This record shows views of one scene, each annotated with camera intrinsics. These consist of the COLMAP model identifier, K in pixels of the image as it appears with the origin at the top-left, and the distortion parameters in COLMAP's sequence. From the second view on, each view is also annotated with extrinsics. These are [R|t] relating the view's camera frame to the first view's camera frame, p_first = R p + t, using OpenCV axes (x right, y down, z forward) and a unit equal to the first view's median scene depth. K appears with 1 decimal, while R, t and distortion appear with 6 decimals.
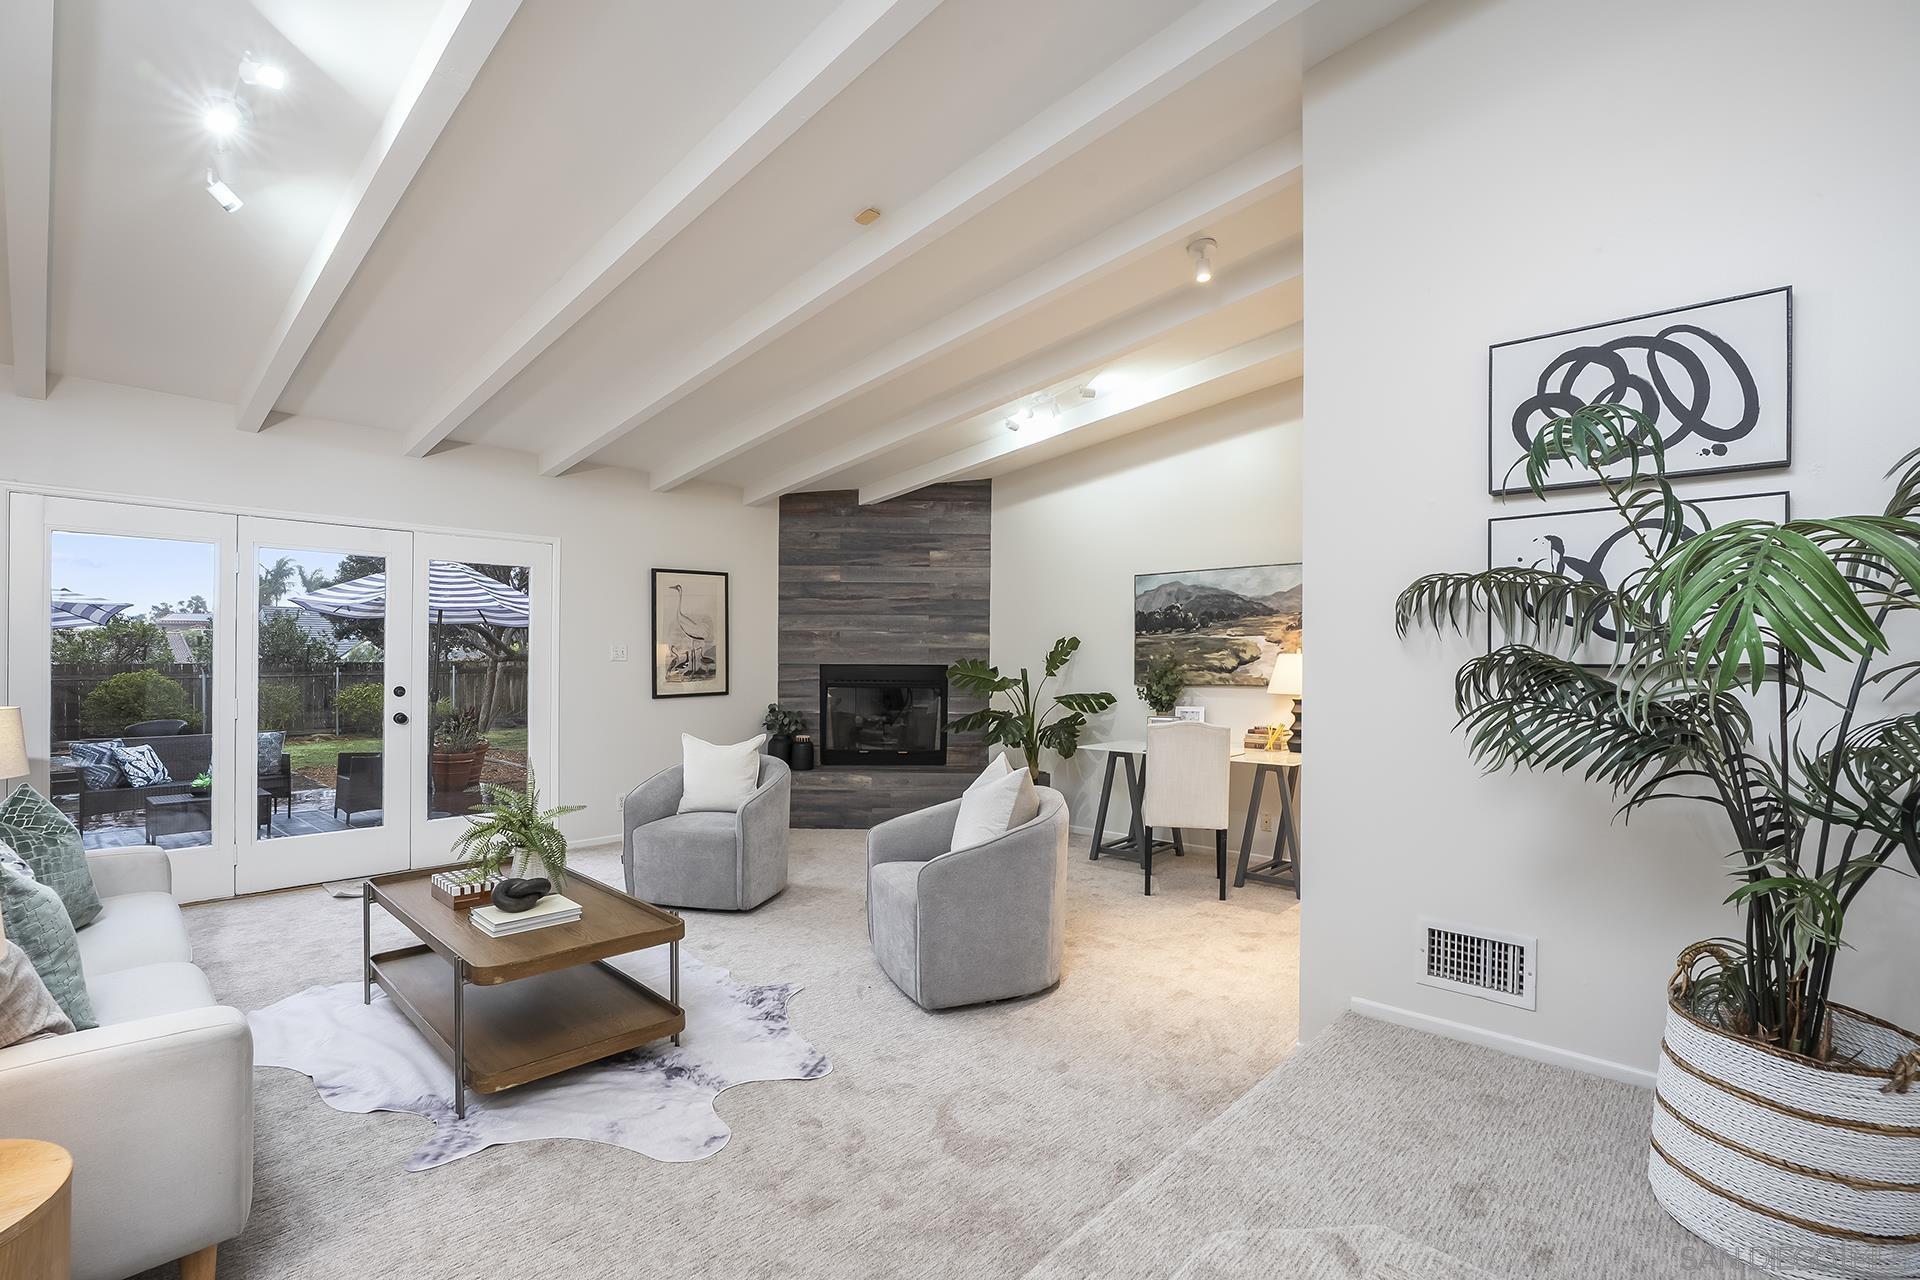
lens RADIAL K [[890.8, 0, 964.1], [0, 890.8, 657.4], [0, 0, 1]] dist [-0.034299, 0.012344]
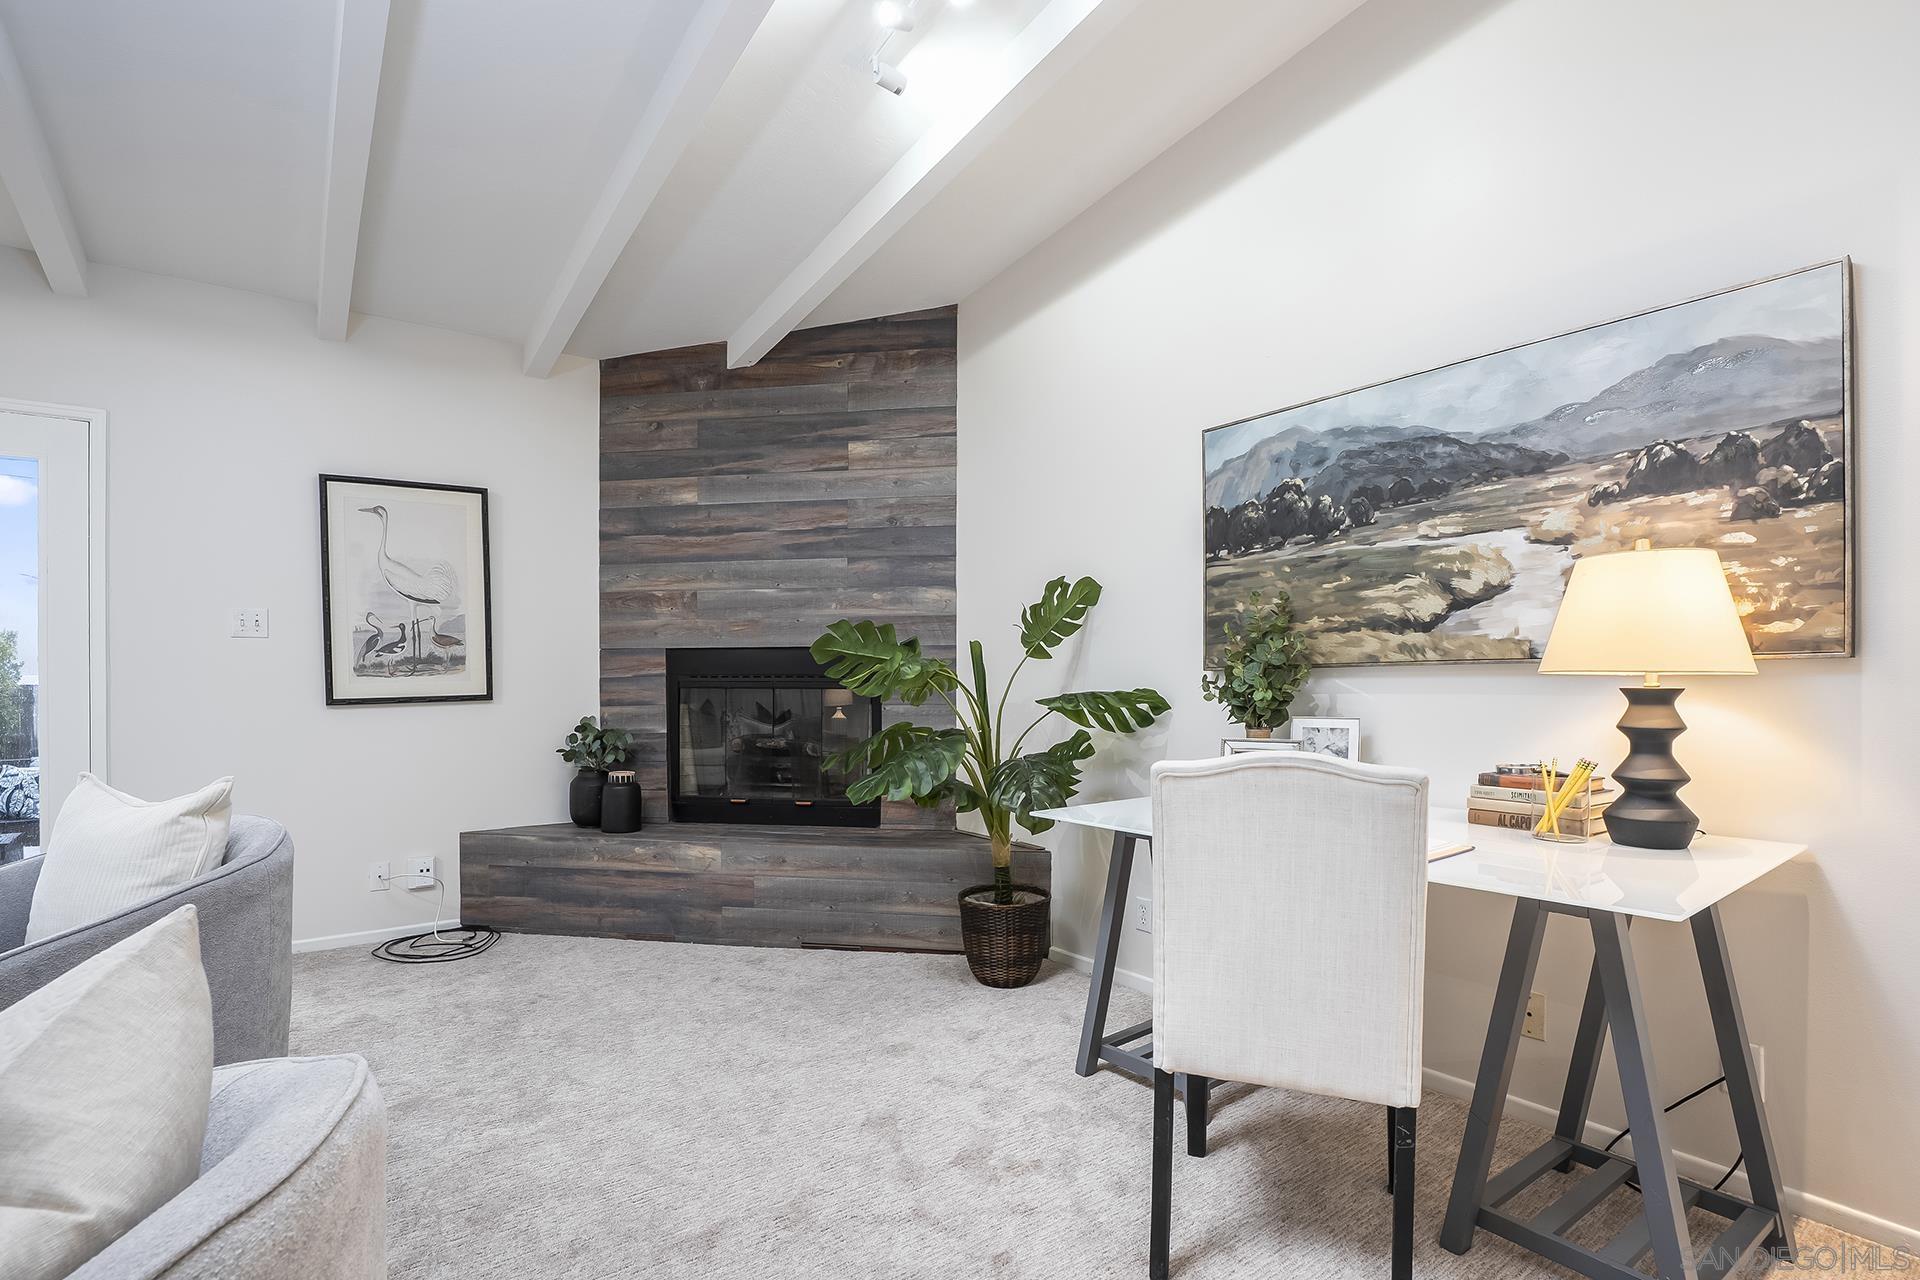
lens RADIAL K [[890.8, 0, 975.7], [0, 890.8, 694.4], [0, 0, 1]] dist [-0.034299, 0.012344]
pose [[0.983585, -0.007418, -0.180293, 0.152638], [0.010145, 0.999848, 0.014209, 0.034275], [0.180160, -0.015805, 0.983510, 0.510372]]
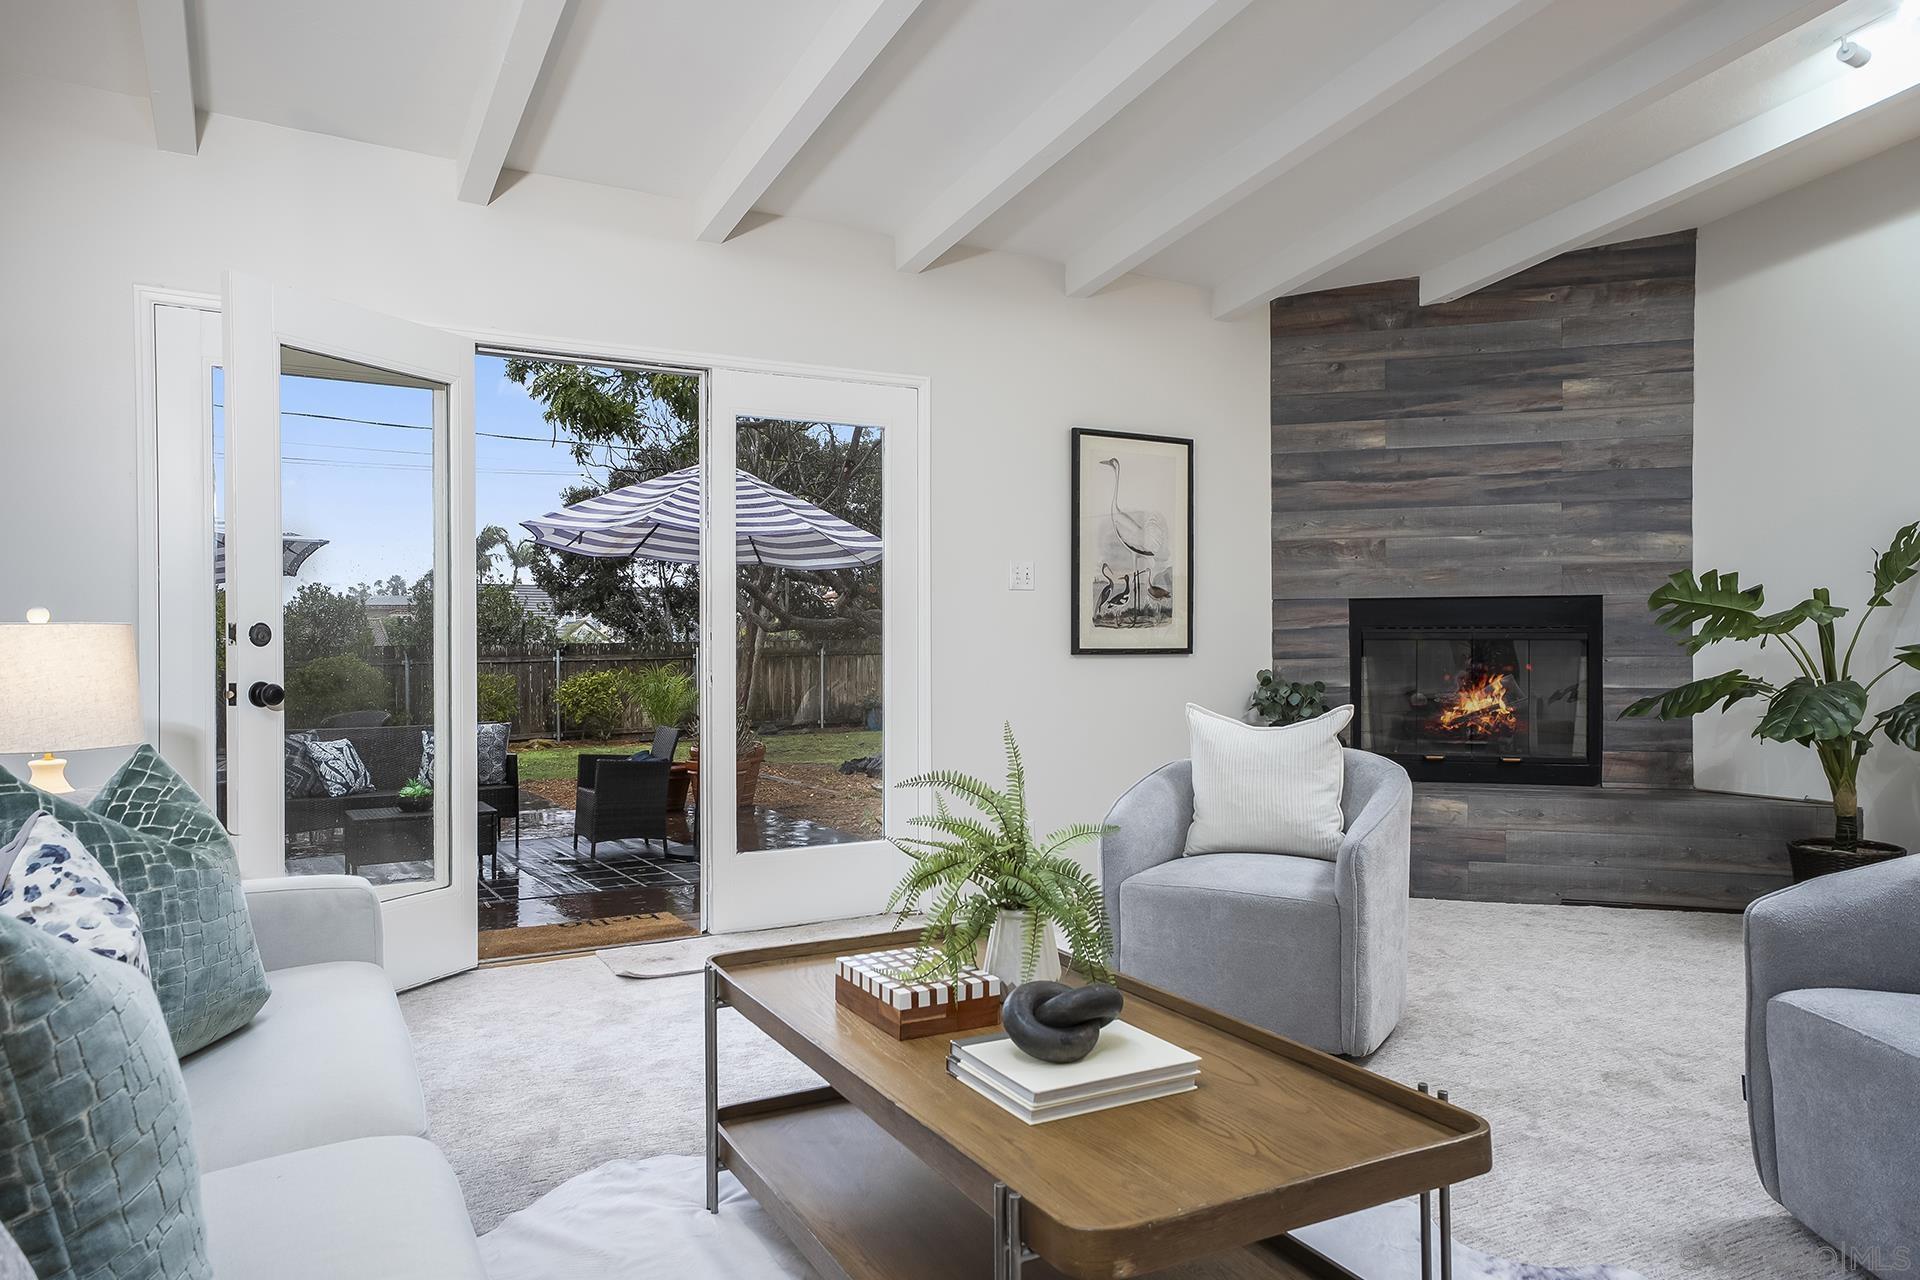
lens RADIAL K [[1280.5, 0, 959.1], [0, 1280.5, 654.8], [0, 0, 1]] dist [0.010366, 0.023493]
pose [[0.953129, -0.009182, -0.302426, -0.165602], [0.010888, 0.999933, 0.003954, 0.040077], [0.302370, -0.007062, 0.953165, 0.177913]]
